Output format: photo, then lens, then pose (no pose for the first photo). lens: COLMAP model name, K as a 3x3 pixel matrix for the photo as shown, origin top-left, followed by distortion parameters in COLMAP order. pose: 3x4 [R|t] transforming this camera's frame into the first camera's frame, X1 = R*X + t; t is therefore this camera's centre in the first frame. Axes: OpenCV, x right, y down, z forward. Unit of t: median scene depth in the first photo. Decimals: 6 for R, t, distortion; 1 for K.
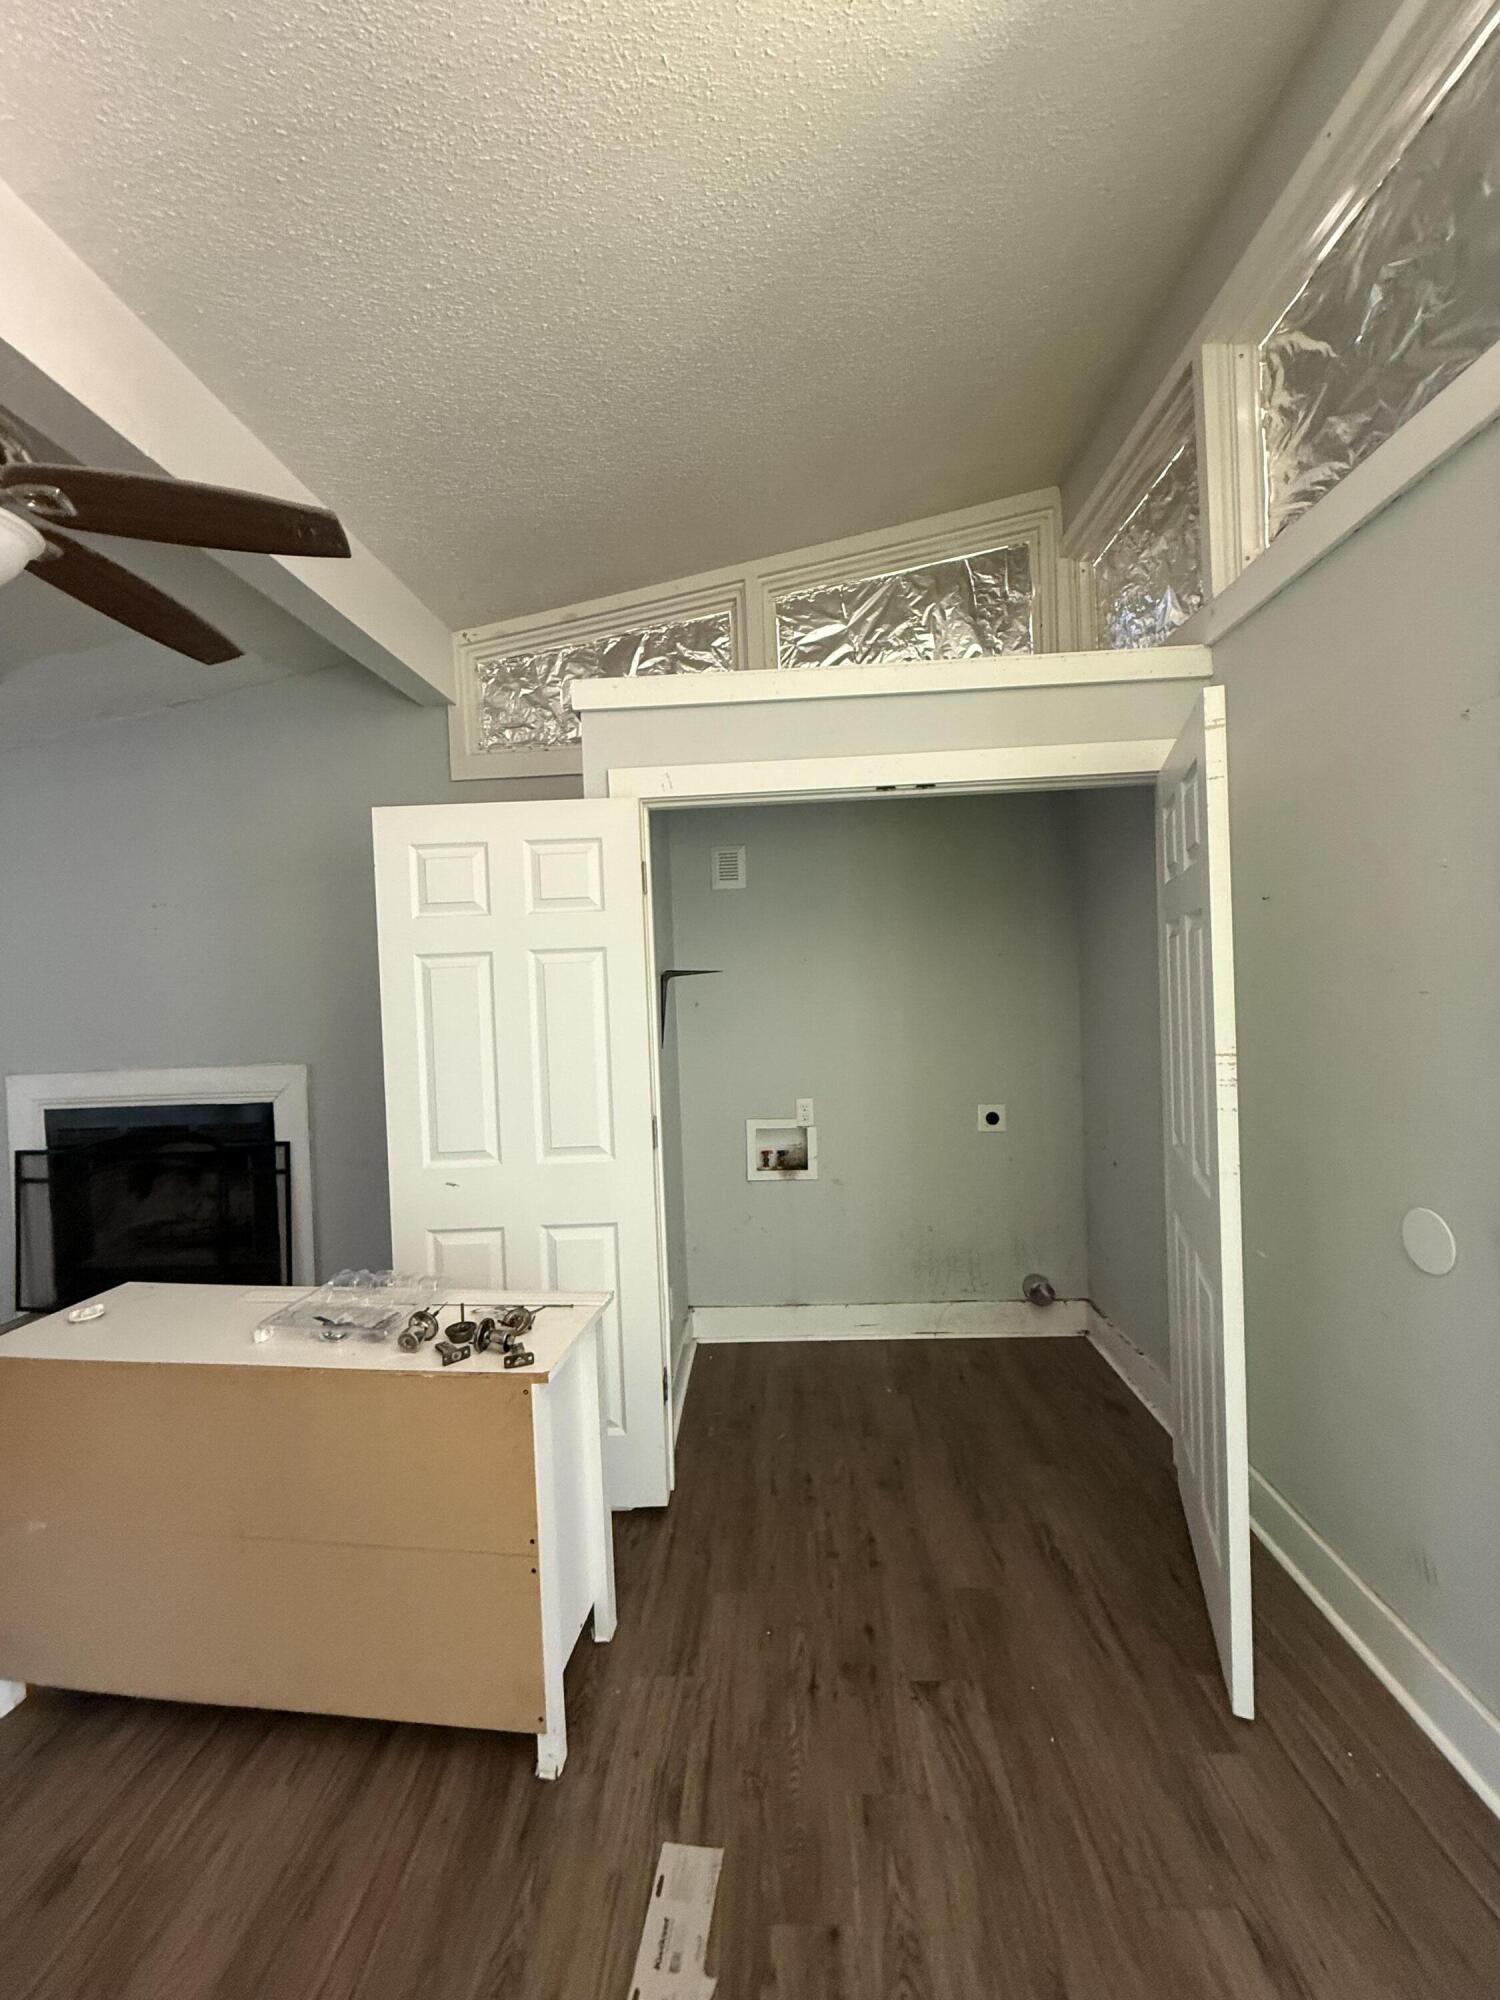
lens RADIAL K [[800.9, 0, 750.9], [0, 800.9, 994.1], [0, 0, 1]] dist [-0.000607, 0.000843]
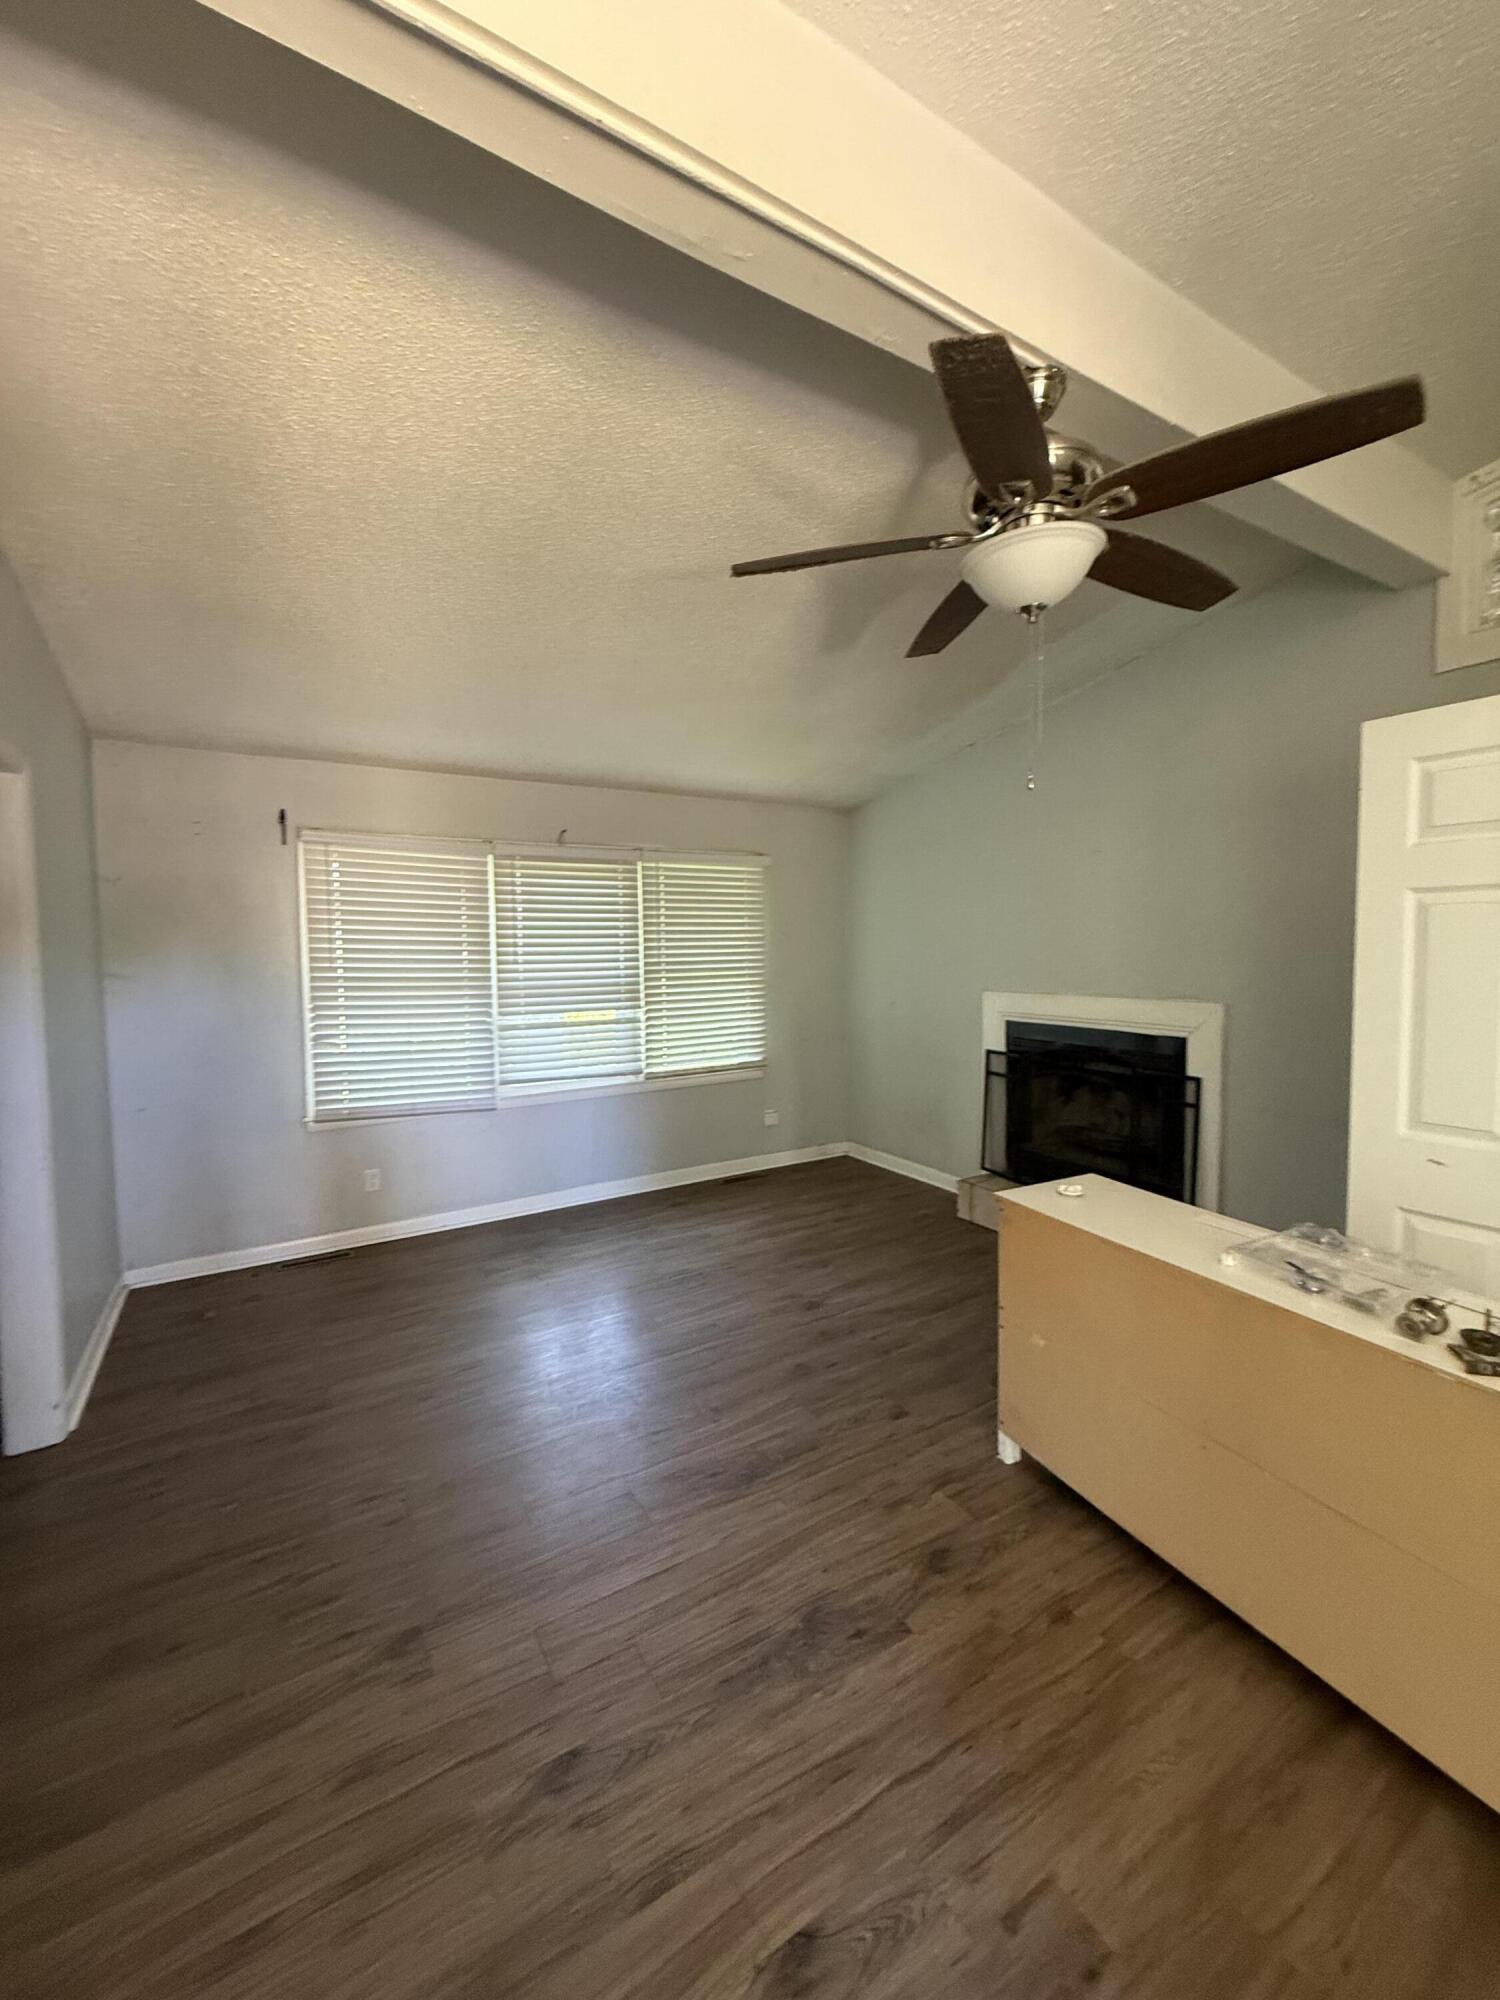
lens RADIAL K [[800.9, 0, 745.6], [0, 800.9, 992.7], [0, 0, 1]] dist [-0.000607, 0.000843]
pose [[0.549825, 0.082254, -0.831220, -0.109745], [-0.021947, 0.996219, 0.084065, 0.005975], [0.834992, -0.027979, 0.549551, -0.079751]]
